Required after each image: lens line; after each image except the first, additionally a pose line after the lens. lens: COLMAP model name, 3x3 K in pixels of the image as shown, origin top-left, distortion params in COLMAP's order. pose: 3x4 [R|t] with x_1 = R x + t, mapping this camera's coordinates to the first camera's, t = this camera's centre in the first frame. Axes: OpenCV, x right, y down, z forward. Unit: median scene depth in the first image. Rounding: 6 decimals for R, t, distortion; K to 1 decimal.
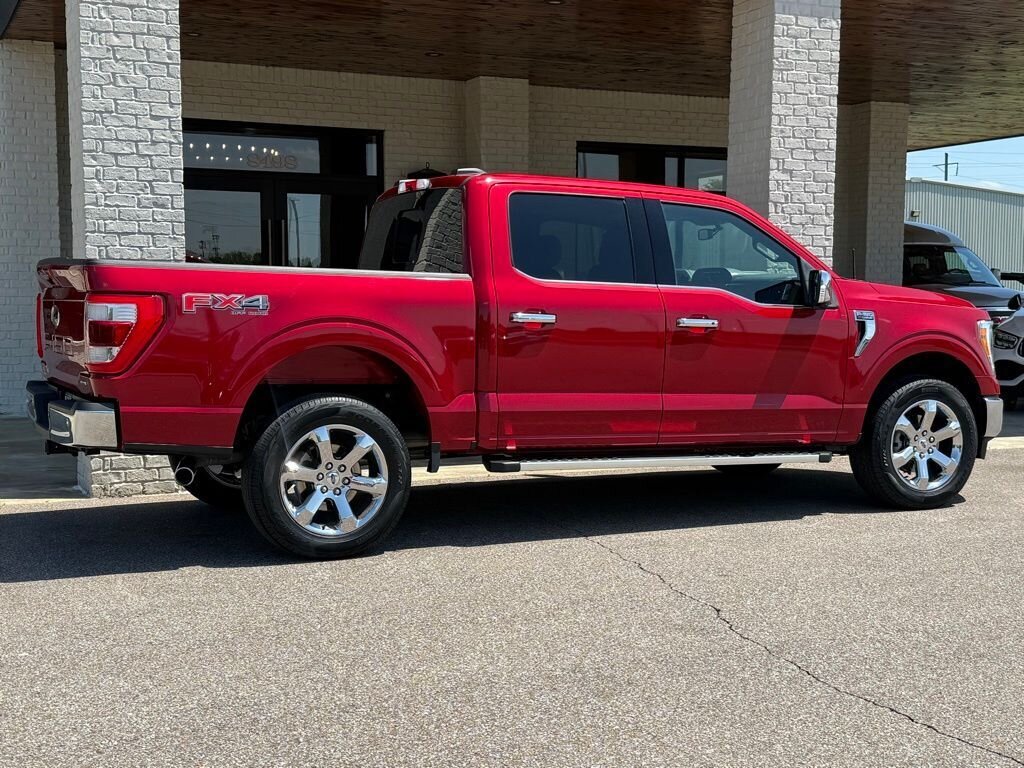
lens RADIAL K [[1379.1, 0, 515.8], [0, 1379.1, 386.6], [0, 0, 1]] dist [0.213809, -0.507756]
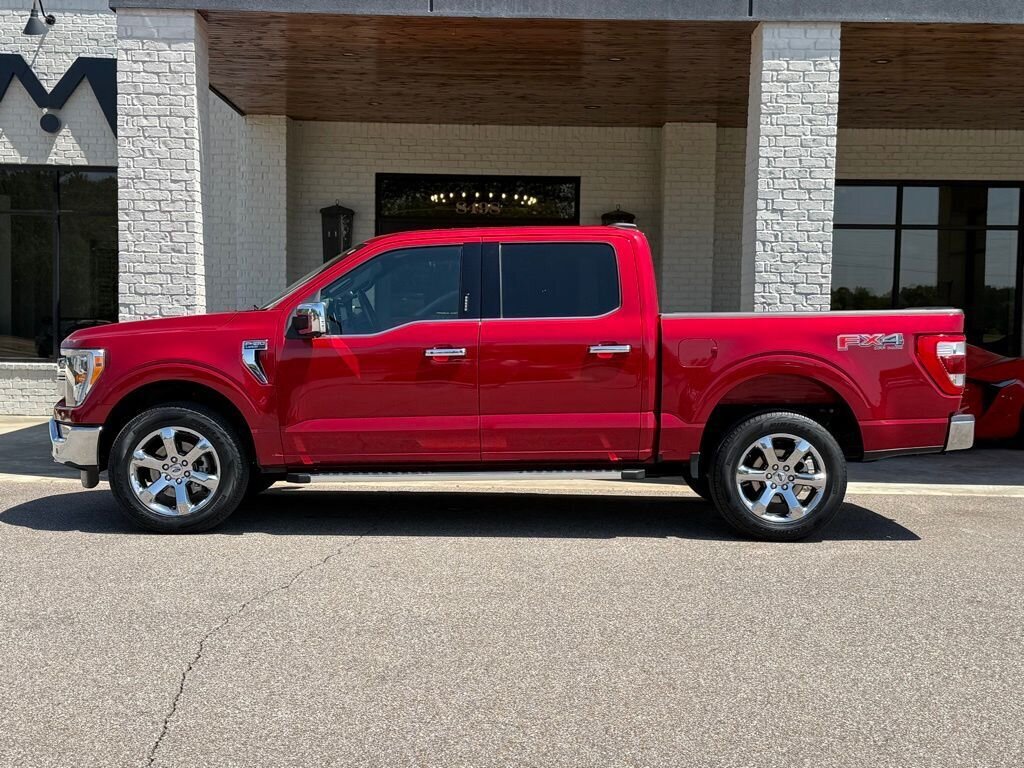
lens RADIAL K [[1376.5, 0, 508.4], [0, 1376.5, 379.0], [0, 0, 1]] dist [0.200597, -0.475780]
pose [[0.916987, 0.028571, -0.397894, 0.513212], [-0.040503, 0.998946, -0.021612, -0.000496], [0.396857, 0.035934, 0.917177, -0.017835]]
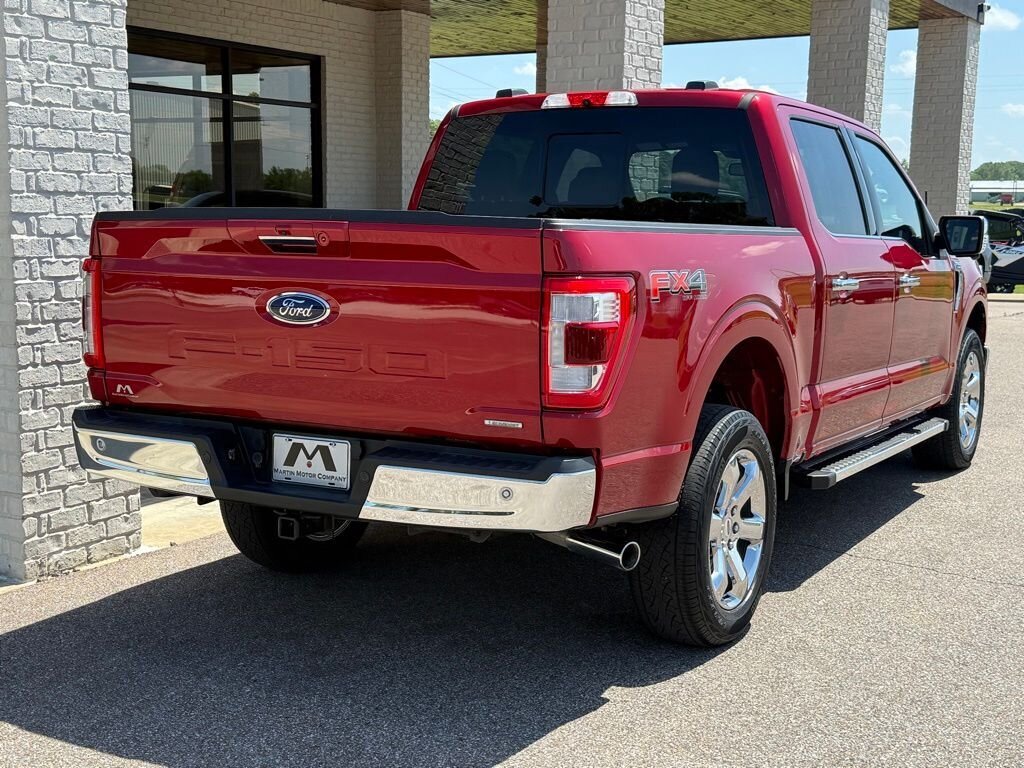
lens RADIAL K [[1376.5, 0, 508.4], [0, 1376.5, 379.0], [0, 0, 1]] dist [0.200597, -0.475780]
pose [[0.820576, -0.067054, 0.567590, -0.467798], [0.030911, 0.996847, 0.073076, -0.047513], [-0.570700, -0.042420, 0.820062, 0.375162]]
